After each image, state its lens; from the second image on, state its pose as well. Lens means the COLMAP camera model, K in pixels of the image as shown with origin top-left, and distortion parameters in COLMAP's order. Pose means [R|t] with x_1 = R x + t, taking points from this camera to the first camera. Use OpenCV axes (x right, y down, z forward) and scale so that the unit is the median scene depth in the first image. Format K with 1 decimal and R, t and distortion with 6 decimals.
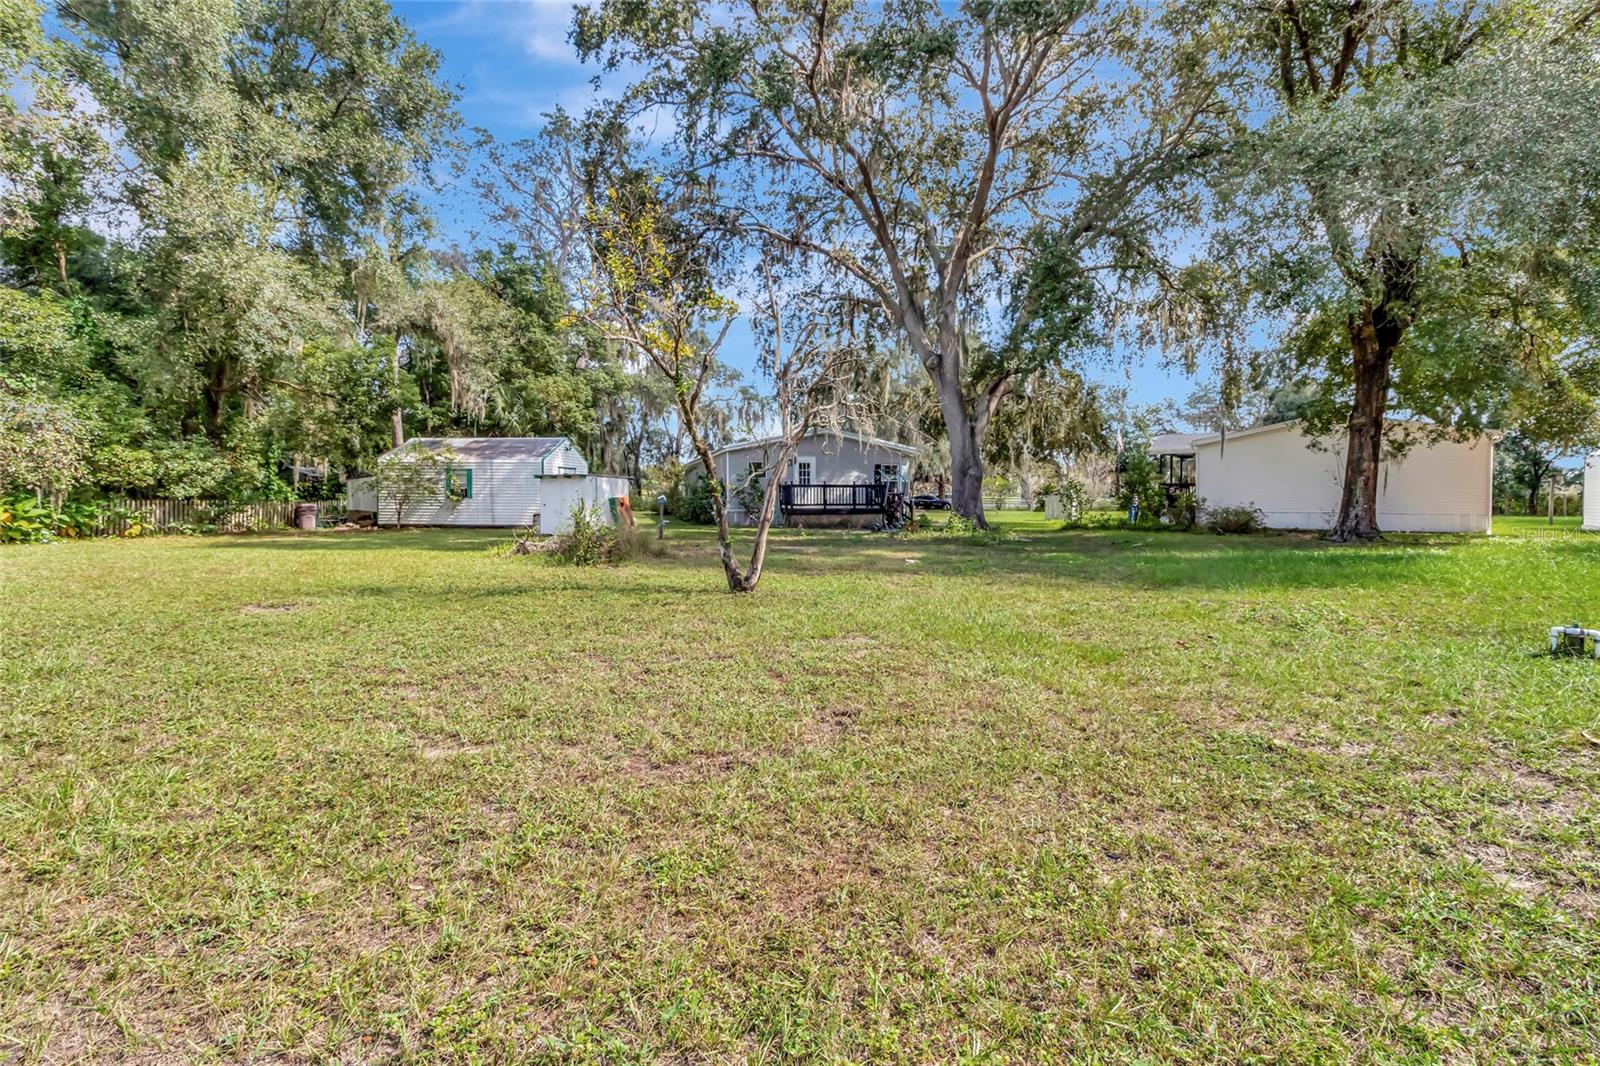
lens RADIAL K [[758.1, 0, 827.8], [0, 758.1, 499.2], [0, 0, 1]] dist [0.003581, -0.000340]
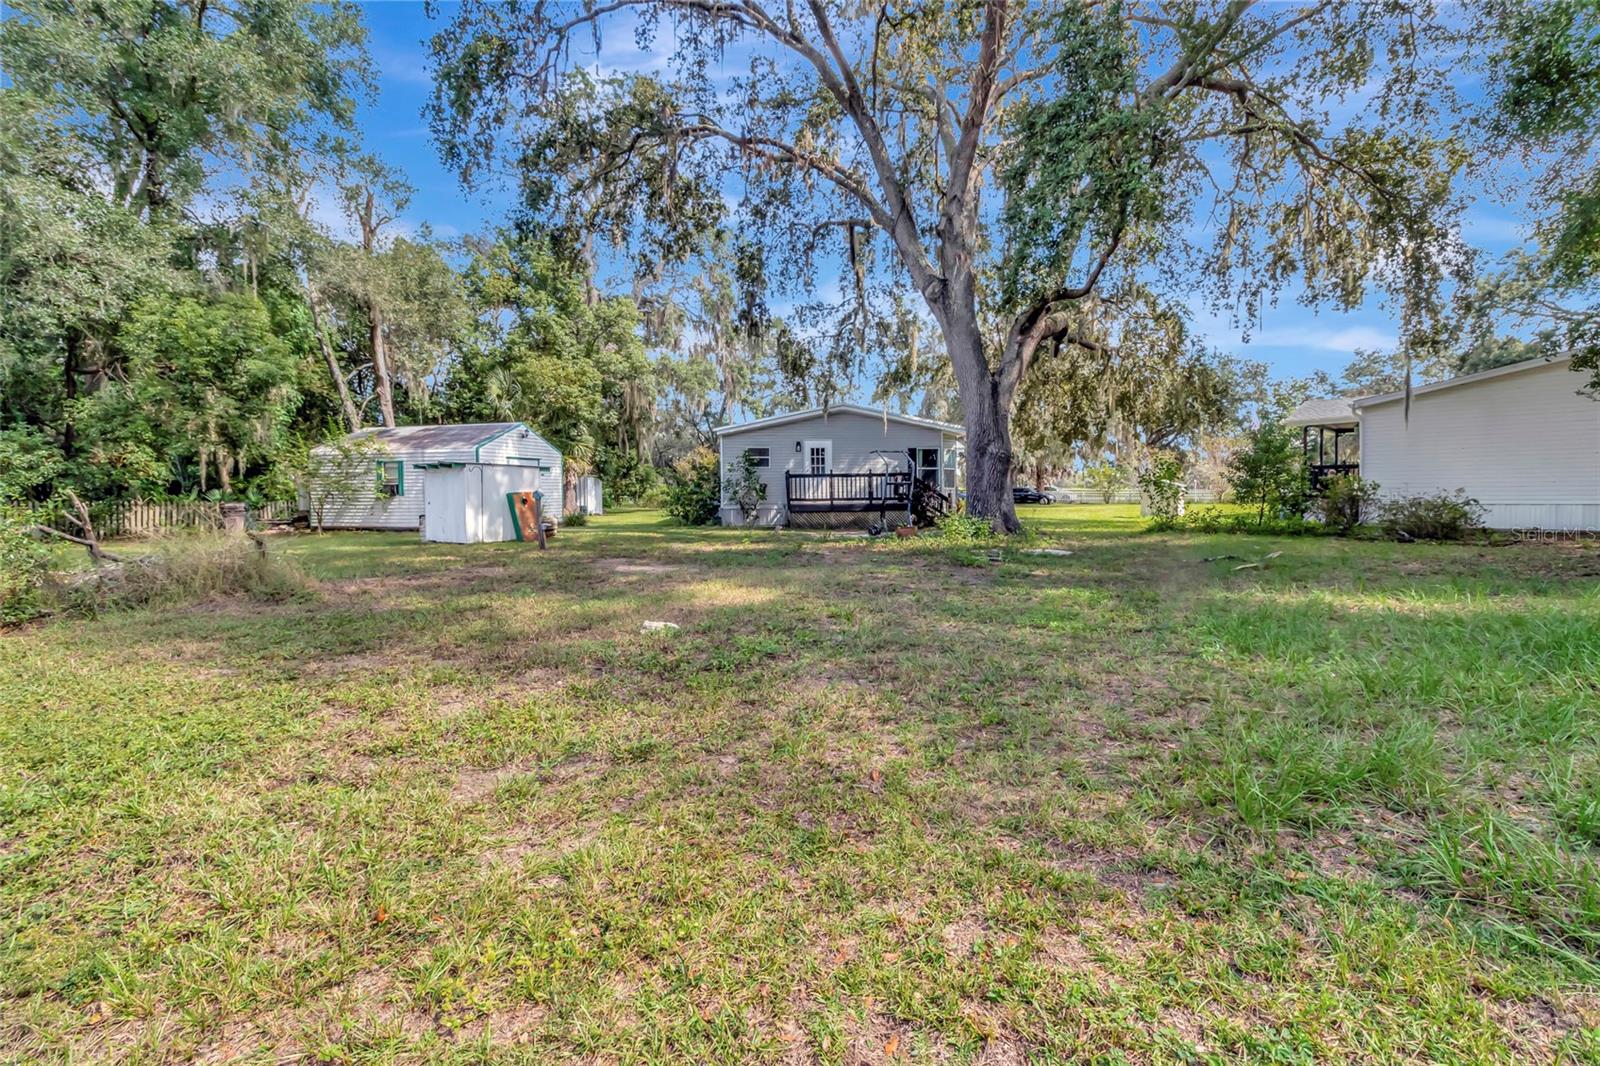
lens RADIAL K [[758.9, 0, 801.0], [0, 758.9, 506.0], [0, 0, 1]] dist [0.002654, 0.000353]
pose [[0.984178, -0.007822, -0.177010, 0.109728], [0.010545, 0.999840, 0.014446, 0.002696], [0.176869, -0.016084, 0.984103, 0.234343]]
